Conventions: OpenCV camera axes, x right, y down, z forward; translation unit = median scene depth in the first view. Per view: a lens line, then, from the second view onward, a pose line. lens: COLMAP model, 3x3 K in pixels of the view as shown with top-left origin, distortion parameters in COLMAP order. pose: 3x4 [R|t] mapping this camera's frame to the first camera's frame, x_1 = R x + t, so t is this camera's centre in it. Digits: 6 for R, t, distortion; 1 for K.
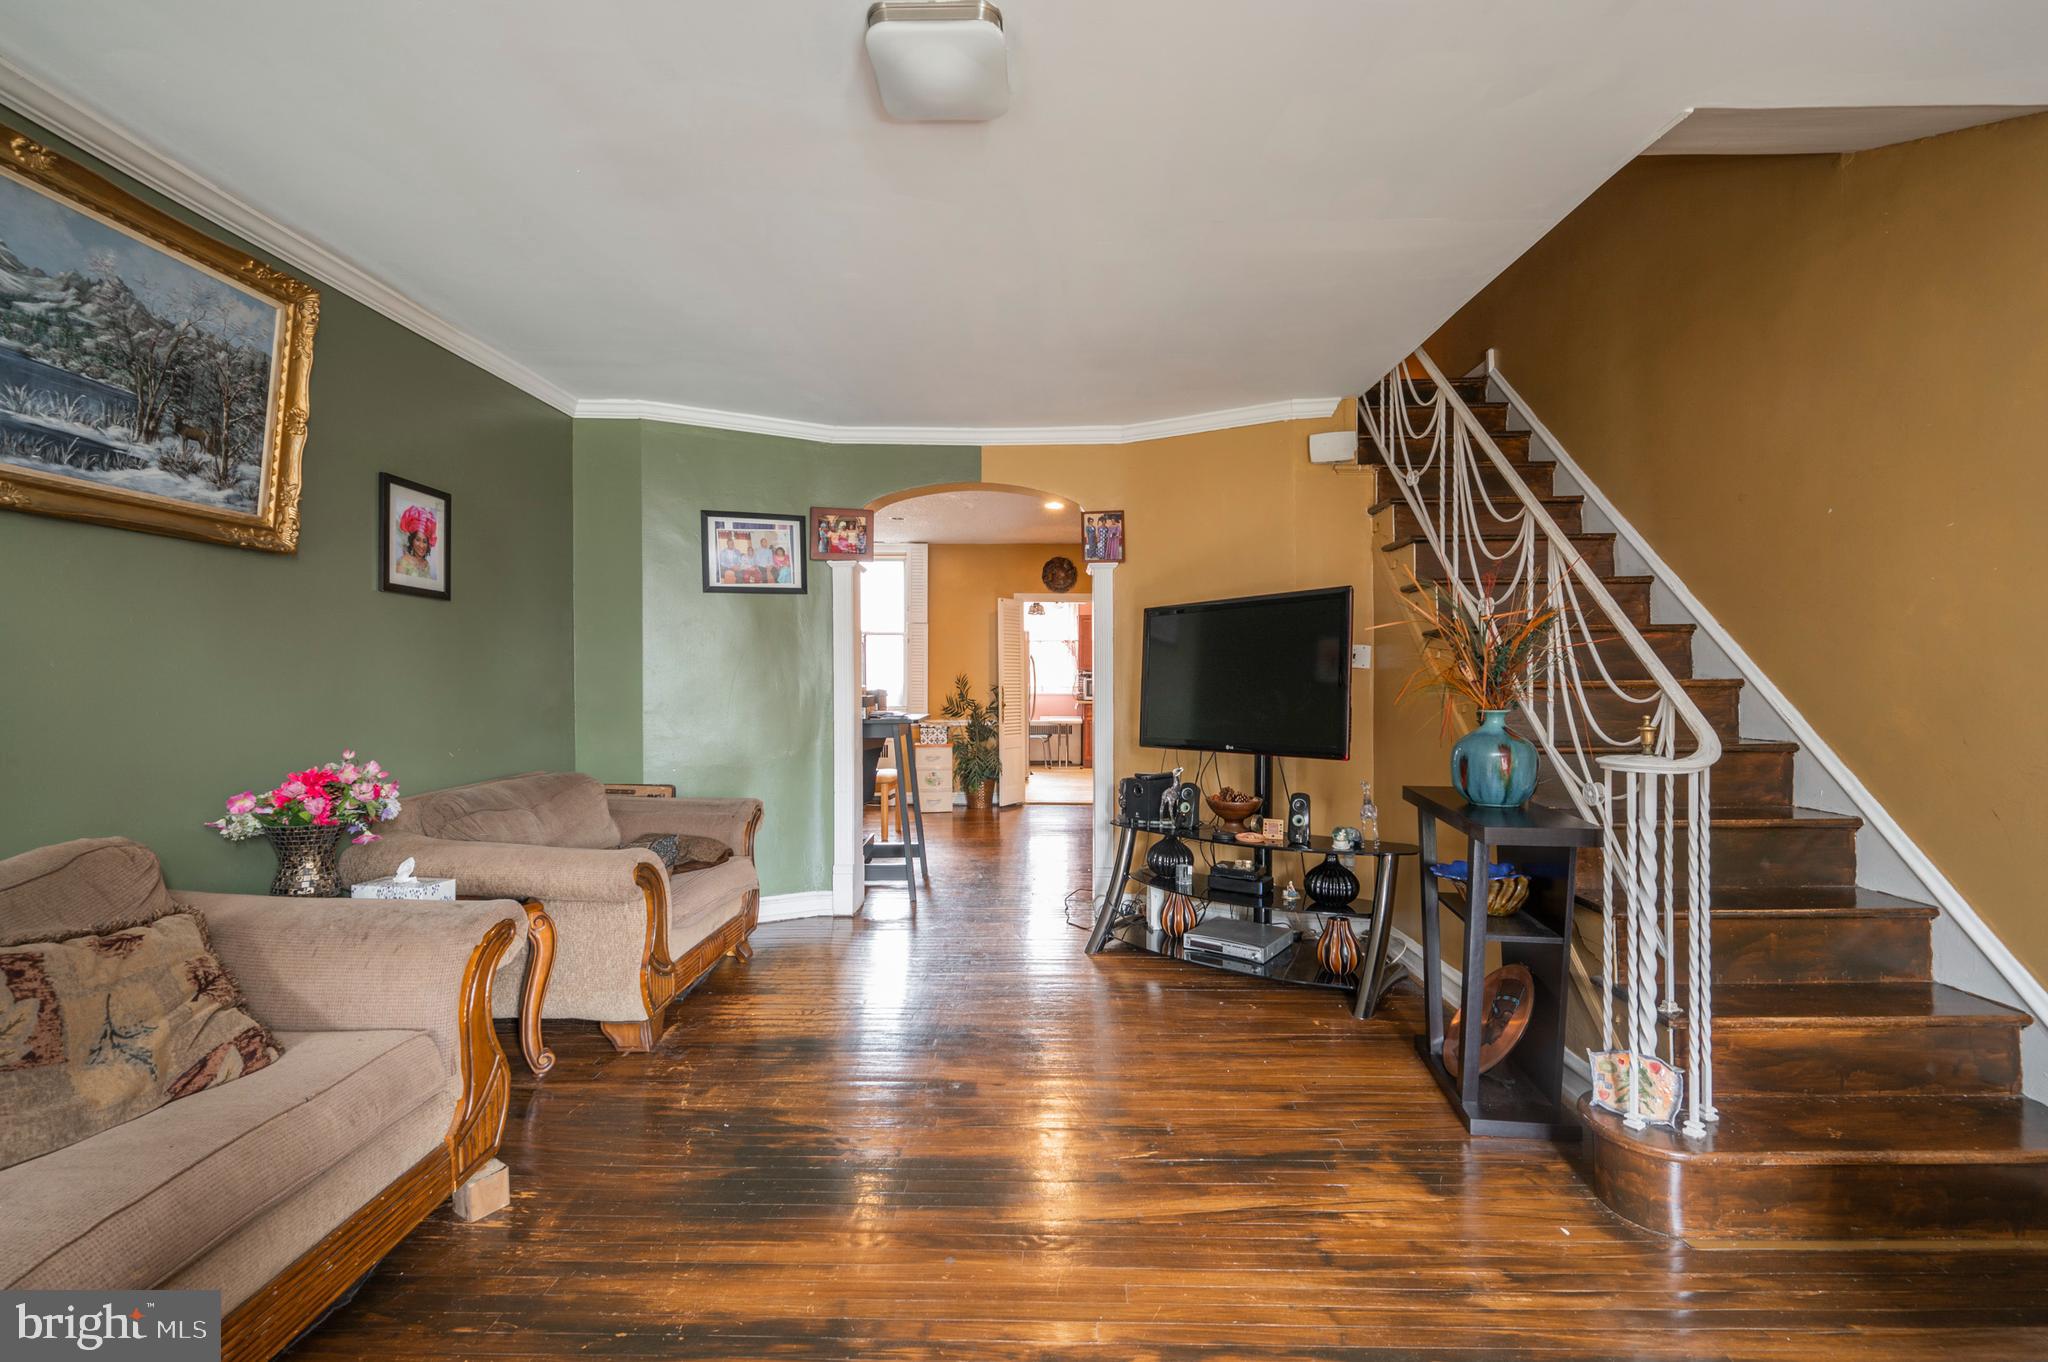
lens RADIAL K [[873.8, 0, 1017.8], [0, 873.8, 681.7], [0, 0, 1]] dist [-0.001061, 0.000245]
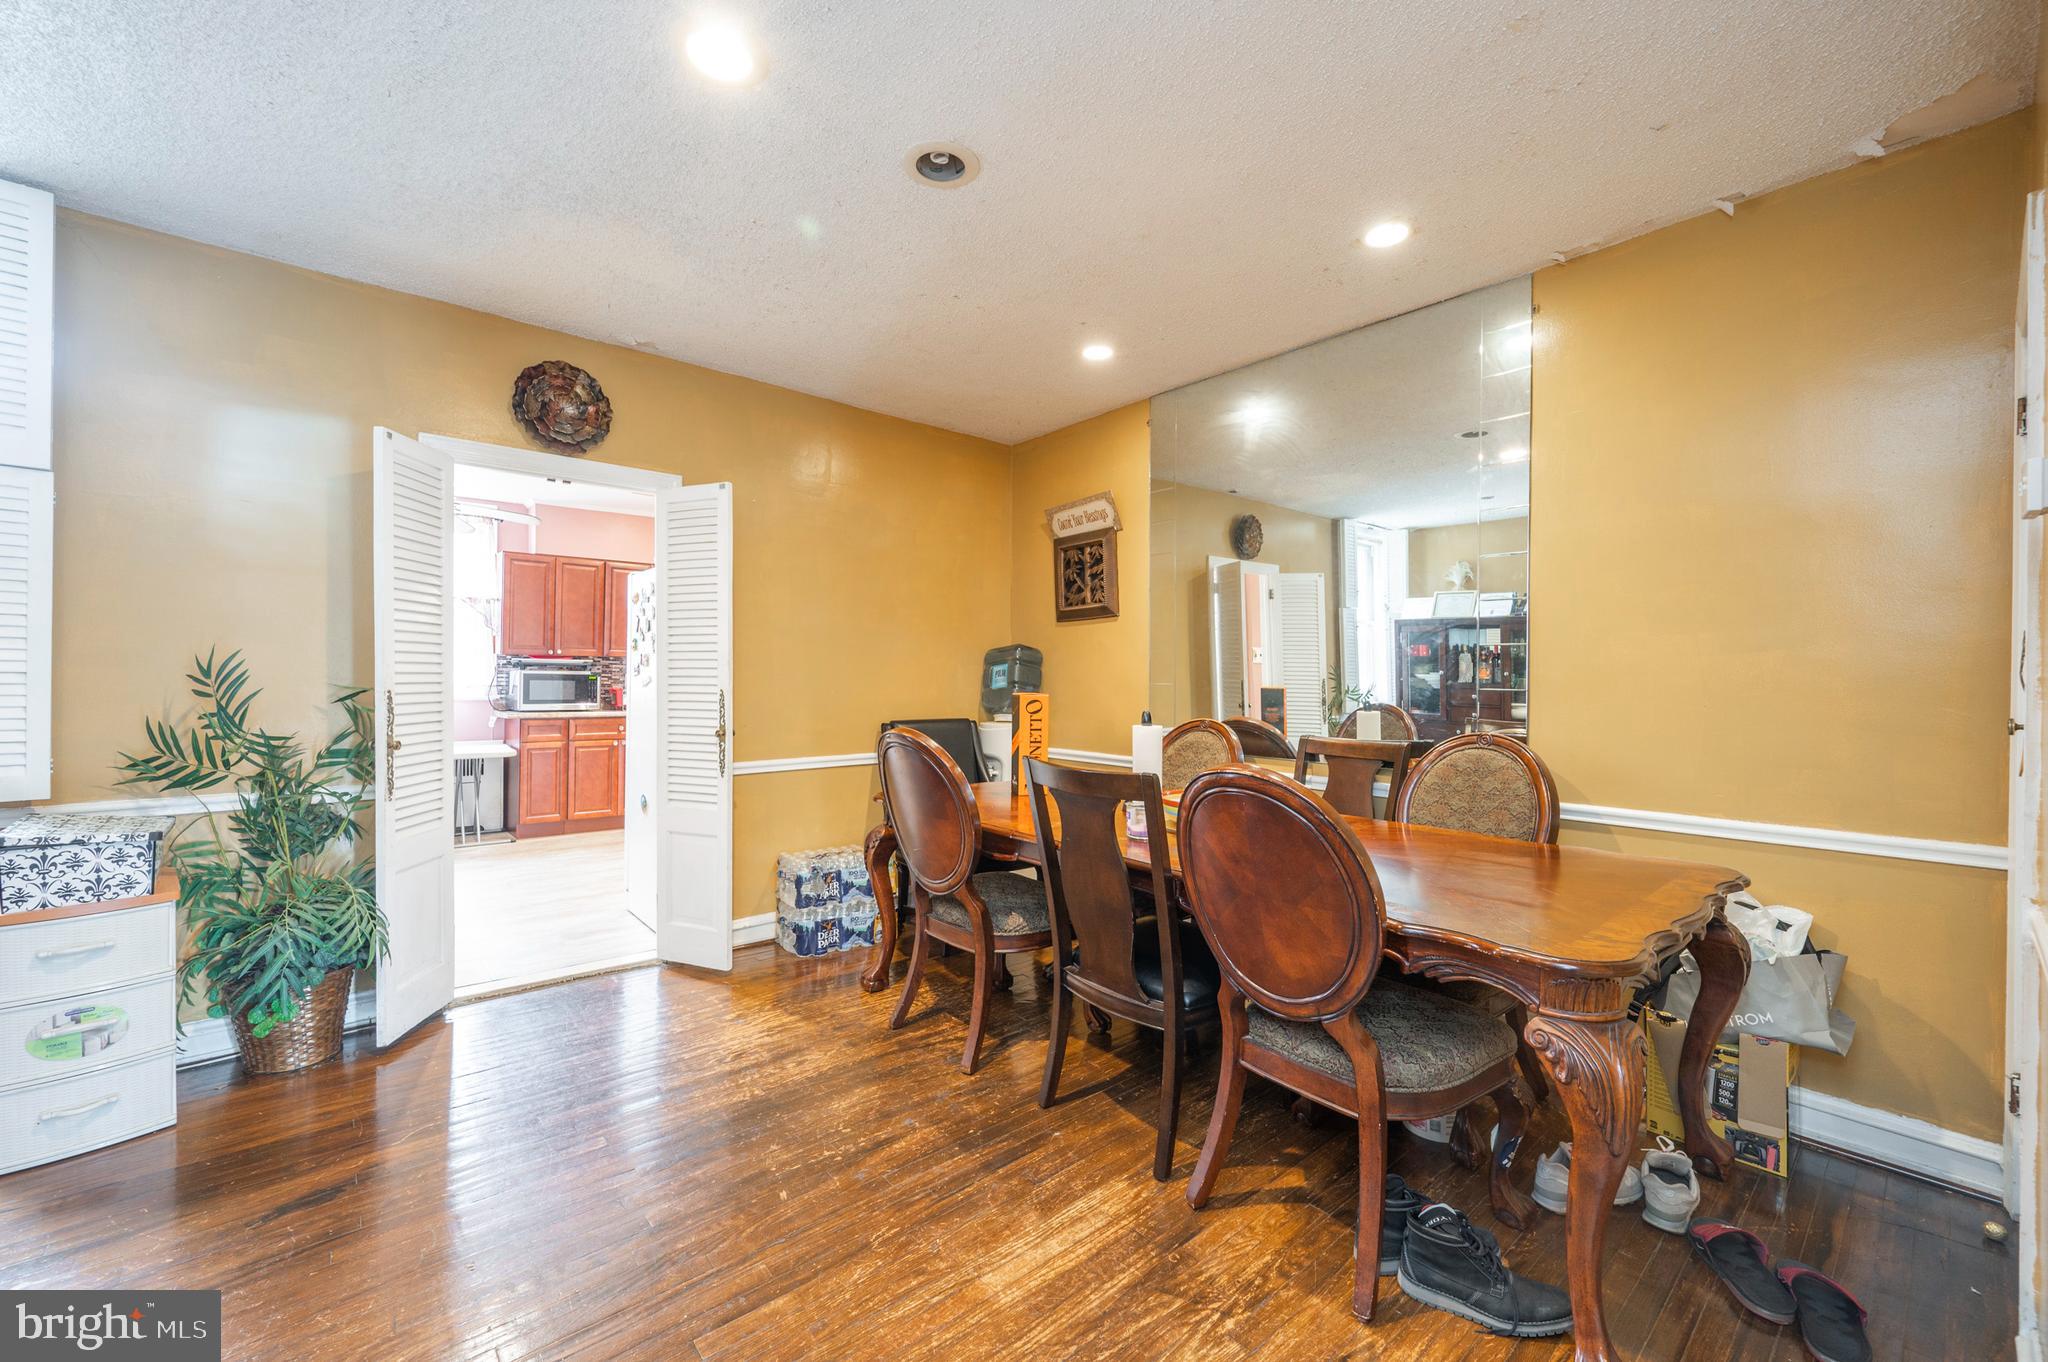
lens RADIAL K [[804.0, 0, 1002.2], [0, 804.0, 678.7], [0, 0, 1]] dist [0.001435, 0.000156]
pose [[0.740681, 0.004596, 0.671841, -0.129887], [-0.006210, 0.999981, 0.000005, -0.001551], [-0.671828, -0.004176, 0.740696, 1.558237]]
